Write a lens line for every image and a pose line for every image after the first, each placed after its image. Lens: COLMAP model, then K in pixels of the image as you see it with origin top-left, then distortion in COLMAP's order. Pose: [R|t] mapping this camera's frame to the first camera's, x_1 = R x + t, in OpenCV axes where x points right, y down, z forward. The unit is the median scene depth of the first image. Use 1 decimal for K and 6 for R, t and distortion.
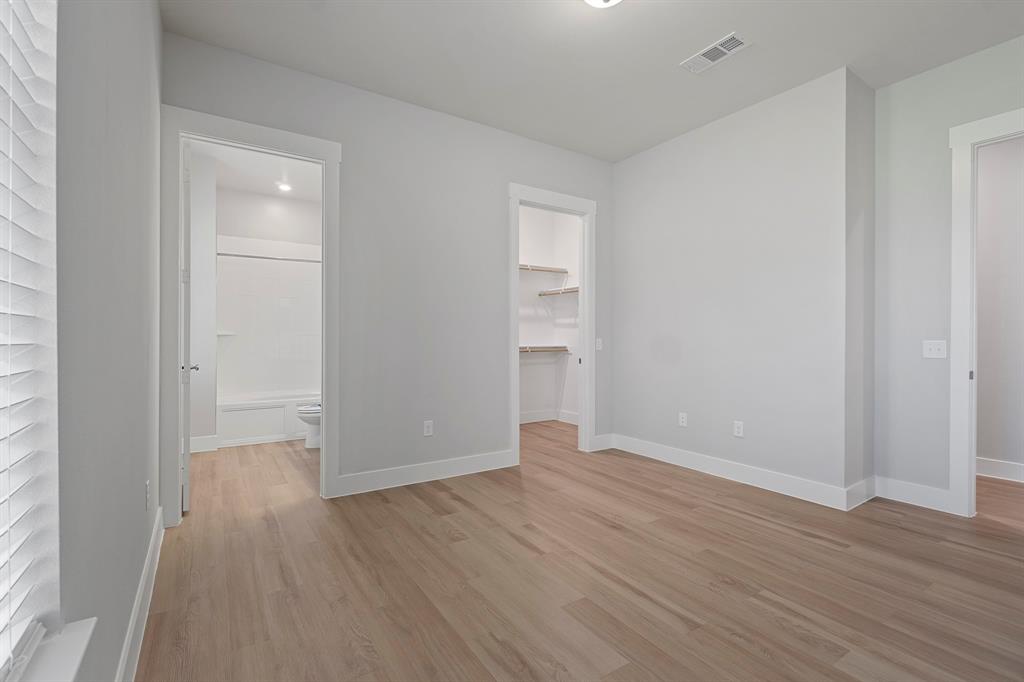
lens RADIAL K [[463.9, 0, 502.3], [0, 463.9, 338.8], [0, 0, 1]] dist [-0.000332, 0.000048]
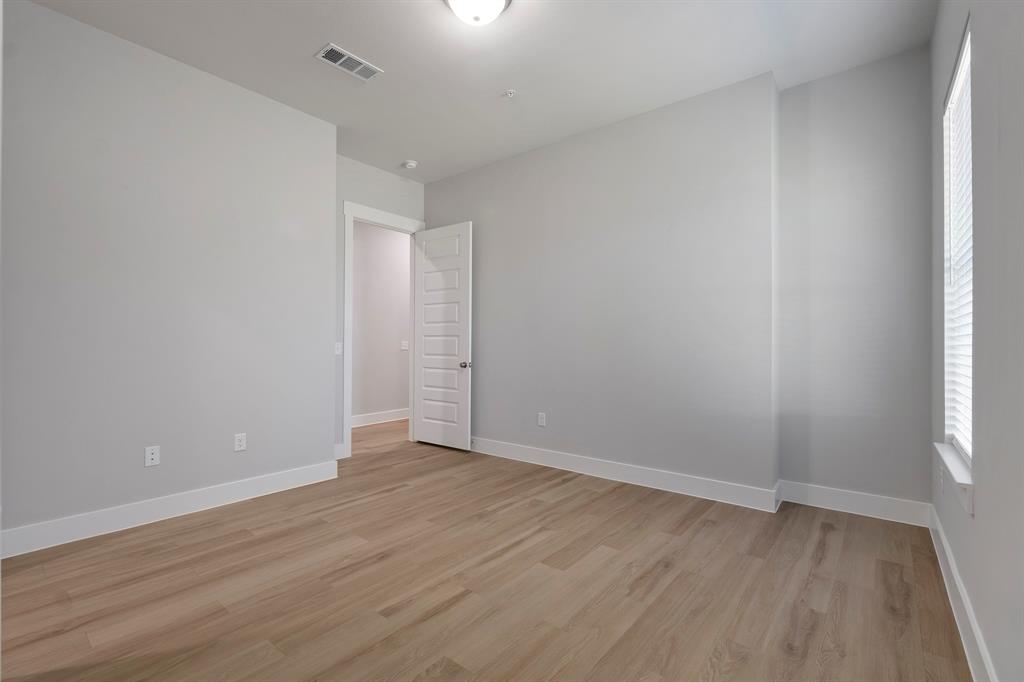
lens RADIAL K [[463.9, 0, 502.3], [0, 463.9, 338.8], [0, 0, 1]] dist [-0.000332, 0.000048]
pose [[-0.312809, 0.003607, 0.949809, -0.709999], [-0.003137, 0.999983, -0.004831, -0.002335], [-0.949811, -0.004491, -0.312792, 1.141555]]
